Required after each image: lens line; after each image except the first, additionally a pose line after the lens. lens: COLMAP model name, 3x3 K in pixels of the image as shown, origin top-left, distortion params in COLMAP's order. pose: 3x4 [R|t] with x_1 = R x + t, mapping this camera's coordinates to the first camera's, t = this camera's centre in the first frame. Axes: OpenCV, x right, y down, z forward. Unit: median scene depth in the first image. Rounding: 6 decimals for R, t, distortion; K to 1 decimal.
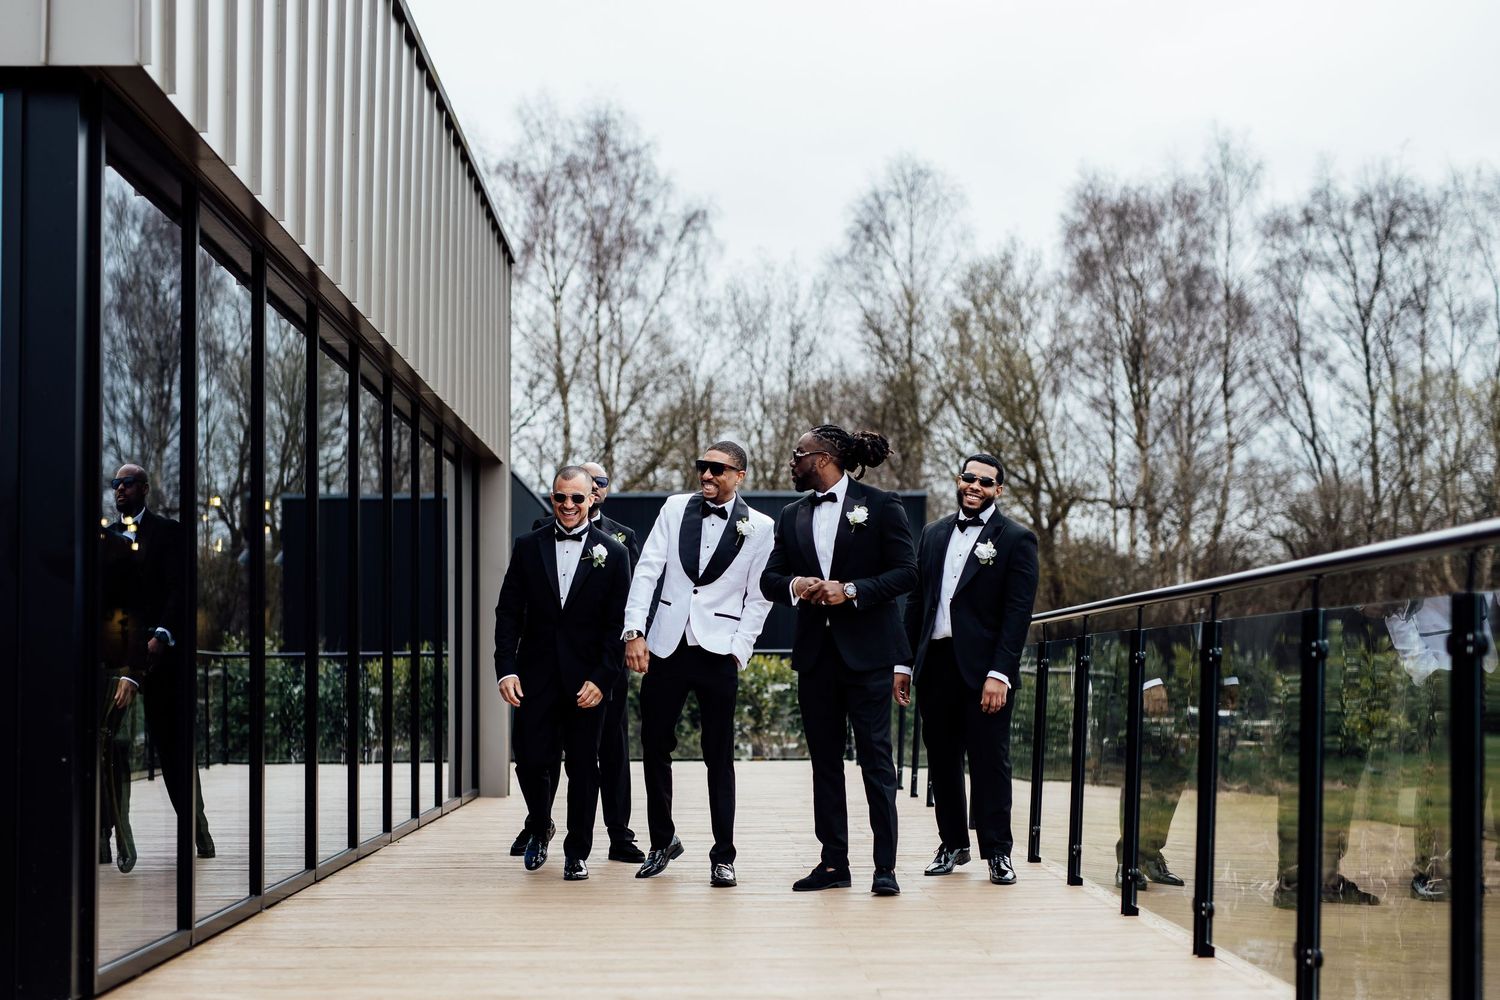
lens RADIAL K [[2592.1, 0, 740.8], [0, 2592.1, 546.2], [0, 0, 1]] dist [-0.009520, -0.045725]
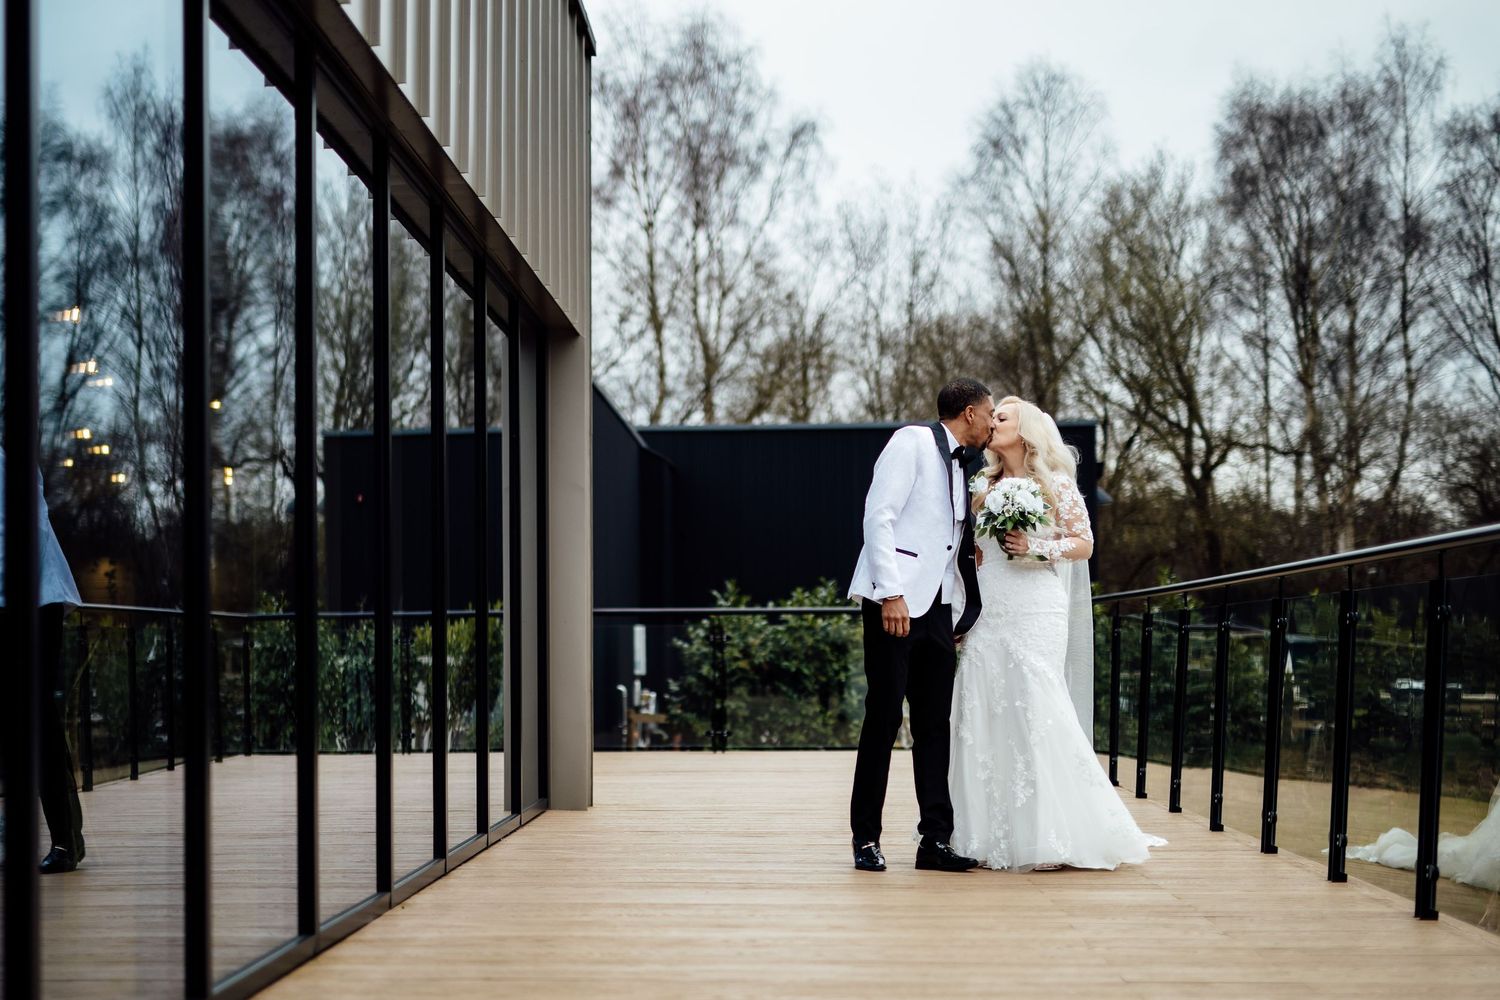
lens RADIAL K [[2424.2, 0, 626.4], [0, 2424.2, 553.9], [0, 0, 1]] dist [-0.019918, 0.086899]
pose [[0.996800, -0.006258, -0.079688, -0.012592], [0.007073, 0.999925, 0.009951, 0.009794], [0.079620, -0.010483, 0.996770, 0.159970]]
